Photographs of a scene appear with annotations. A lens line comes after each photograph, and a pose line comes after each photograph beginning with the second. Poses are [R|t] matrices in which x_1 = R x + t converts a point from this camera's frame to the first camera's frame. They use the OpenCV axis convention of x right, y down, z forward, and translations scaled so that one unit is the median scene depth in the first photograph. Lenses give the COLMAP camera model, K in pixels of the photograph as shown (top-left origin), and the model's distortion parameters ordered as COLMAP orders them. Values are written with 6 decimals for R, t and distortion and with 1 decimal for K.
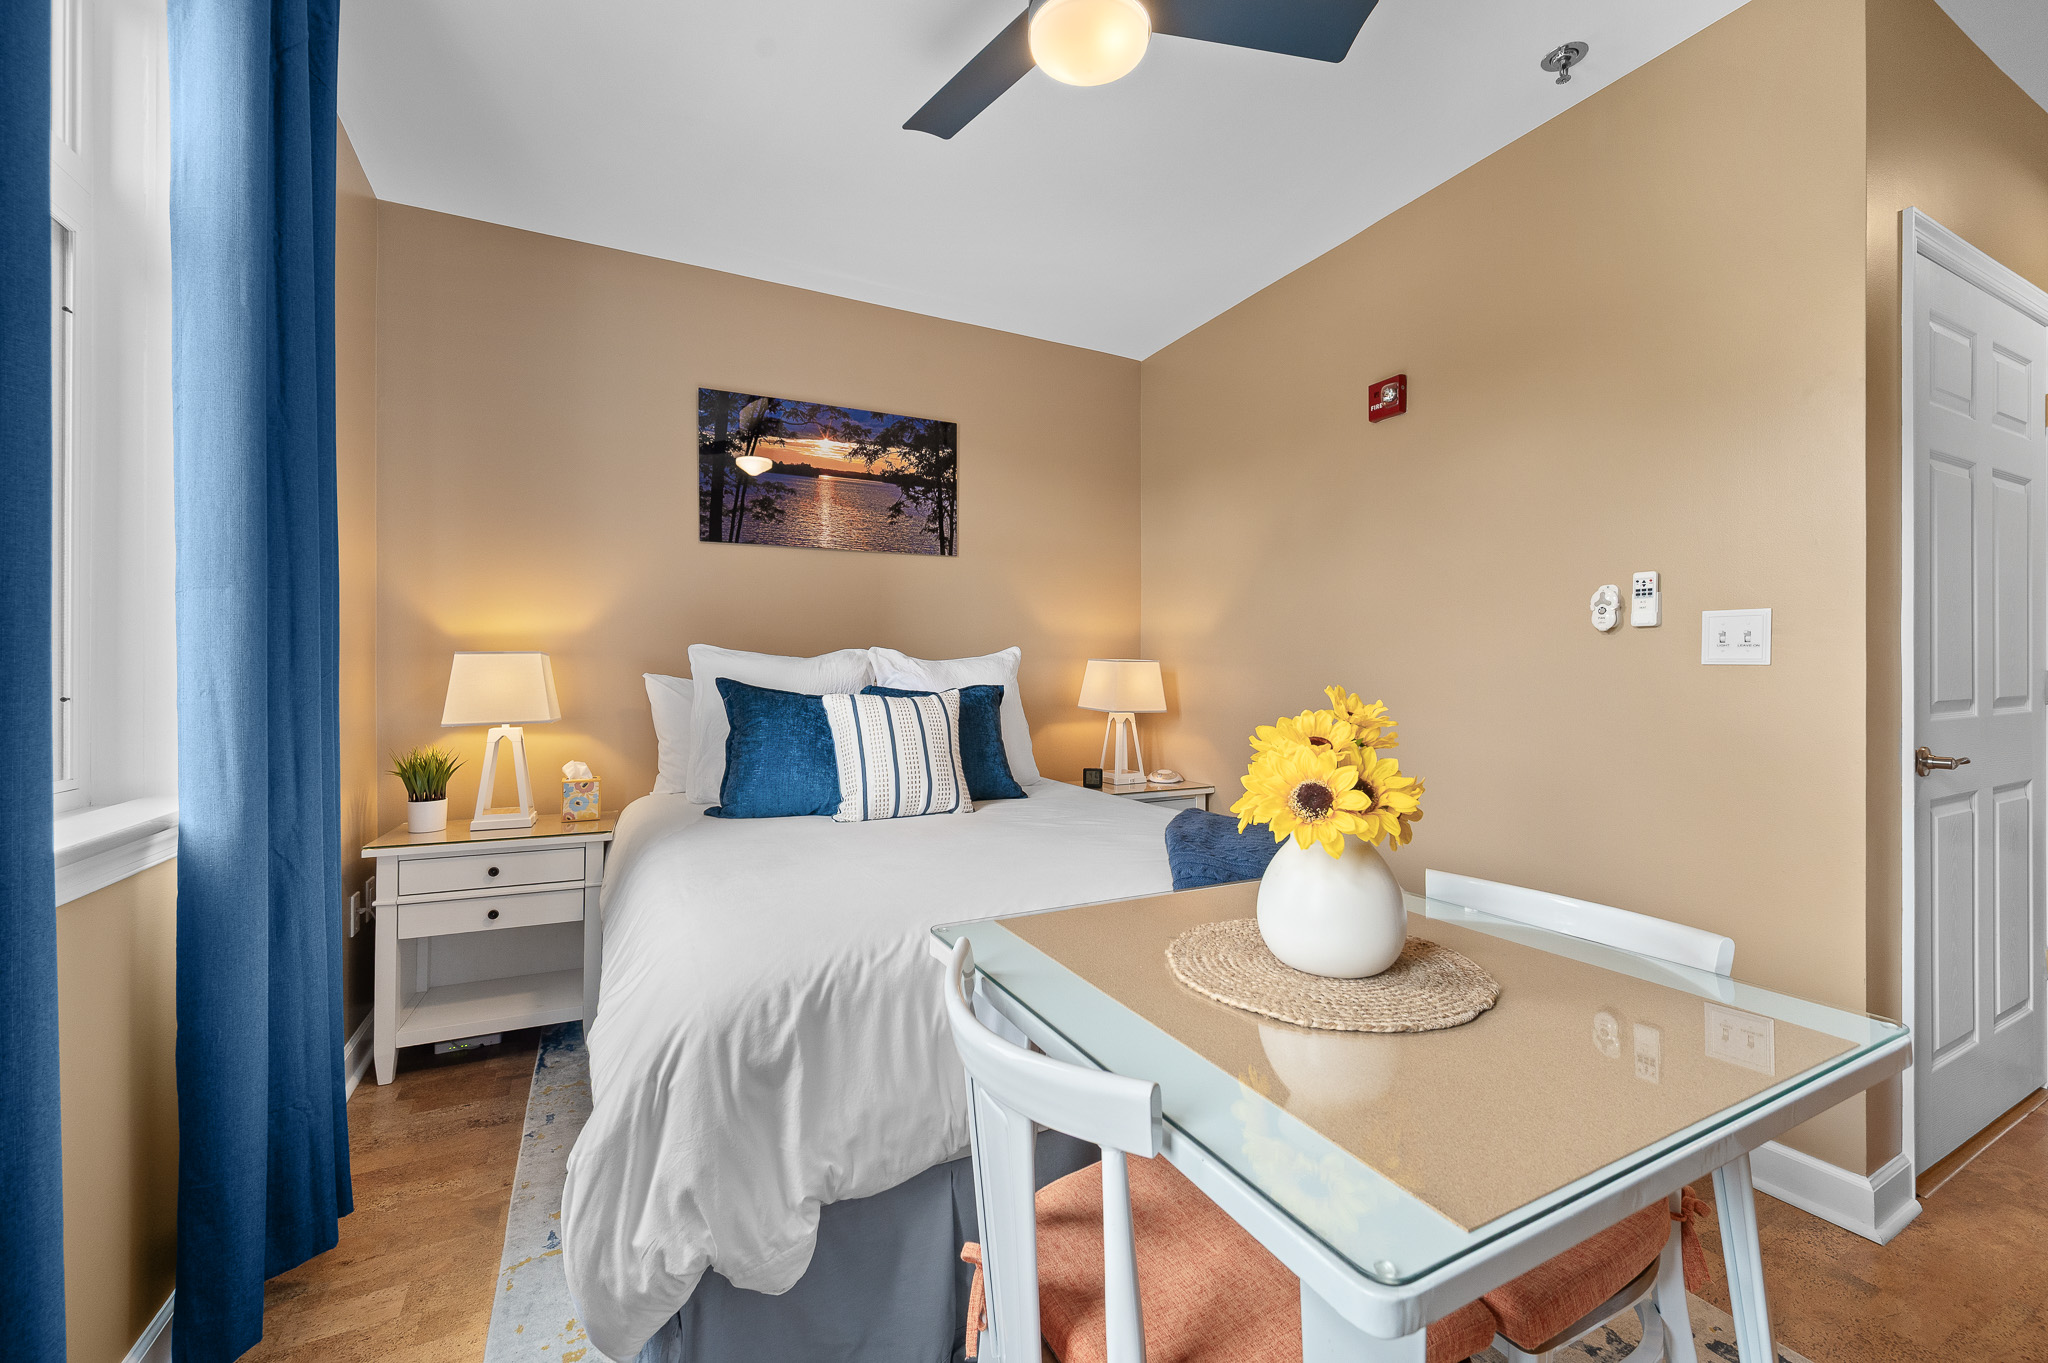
lens RADIAL K [[812.1, 0, 1029.3], [0, 812.1, 683.3], [0, 0, 1]] dist [-0.001549, -0.000053]
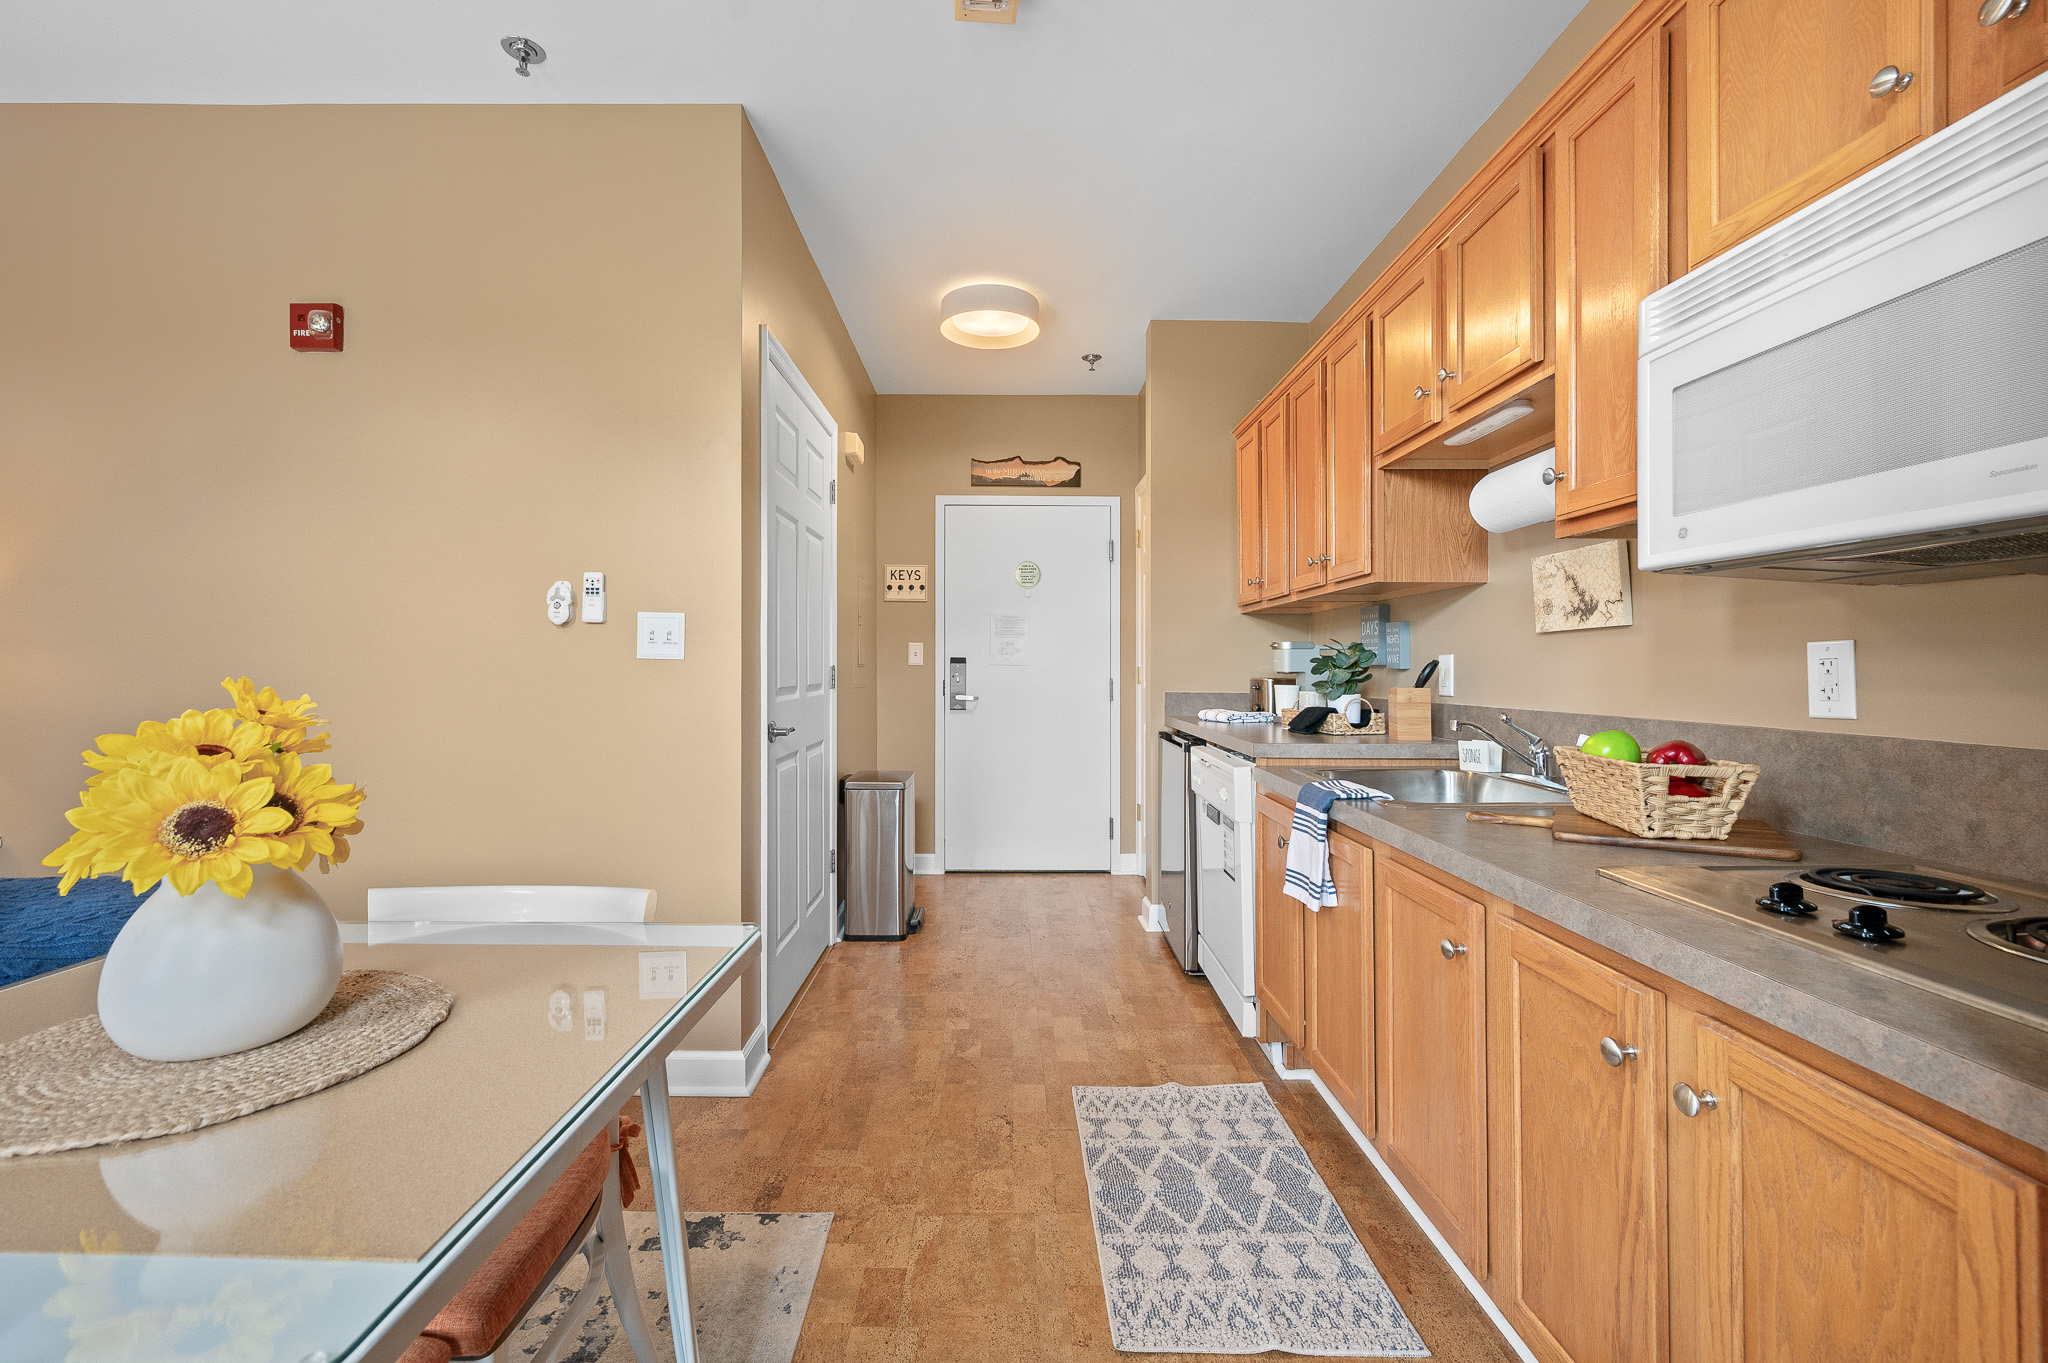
lens RADIAL K [[856.9, 0, 994.6], [0, 856.9, 672.4], [0, 0, 1]] dist [0.000080, 0.000028]
pose [[0.466652, 0.002463, 0.884438, -0.004252], [0.000414, 0.999995, -0.003003, 0.000344], [-0.884441, 0.001768, 0.466649, -0.009056]]
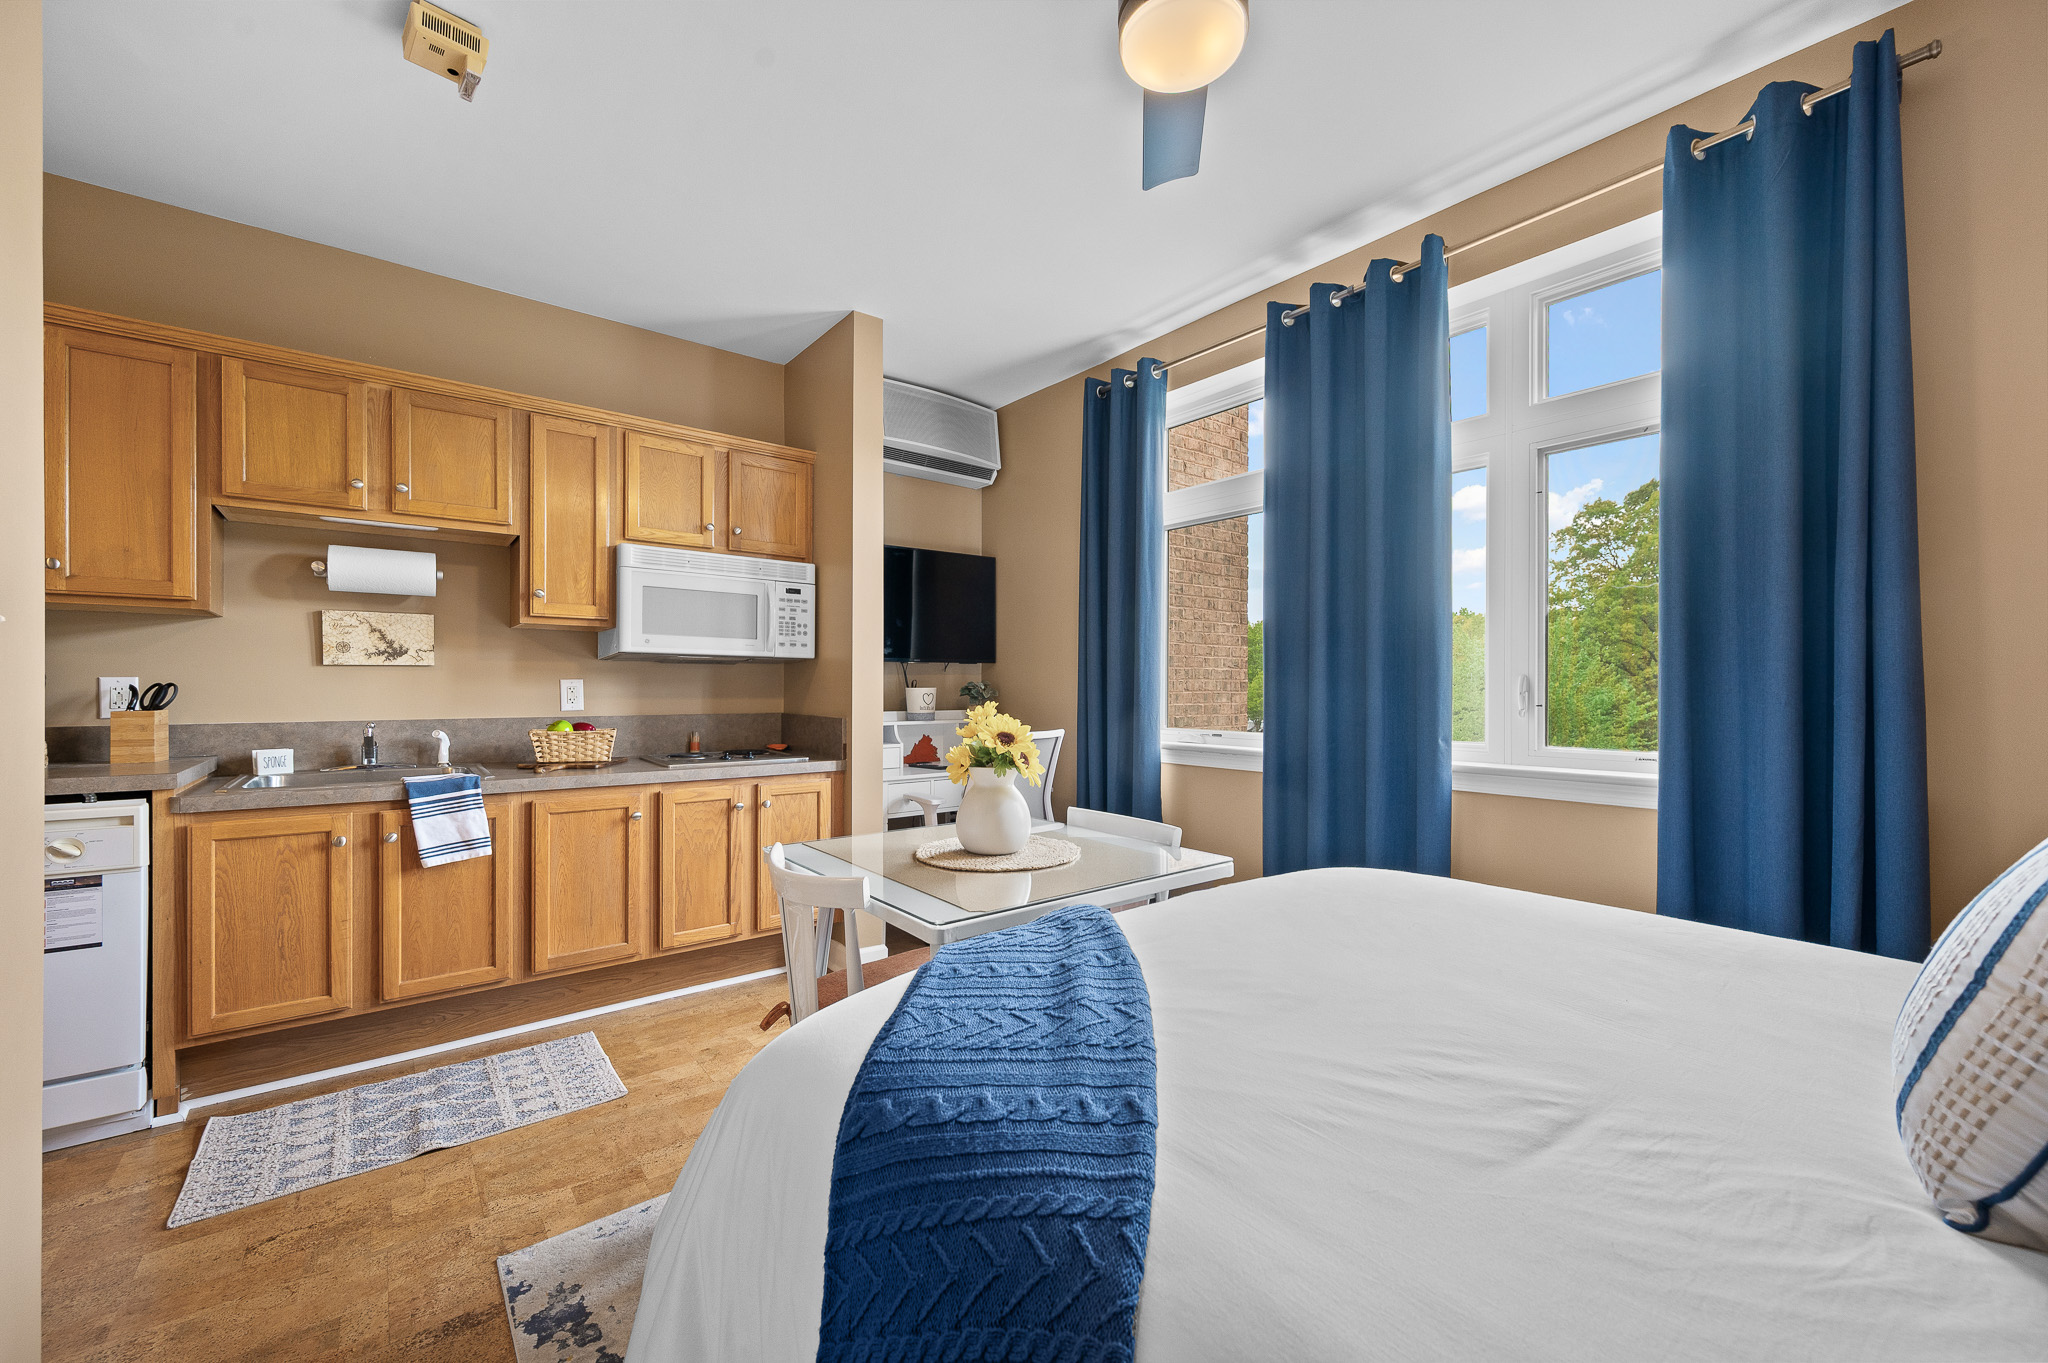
lens RADIAL K [[812.1, 0, 1030.5], [0, 812.1, 689.5], [0, 0, 1]] dist [-0.001549, -0.000053]
pose [[-0.980381, 0.003087, -0.197088, 0.279375], [0.001098, 0.999947, 0.010204, -0.018135], [0.197109, 0.009787, -0.980333, 1.205025]]
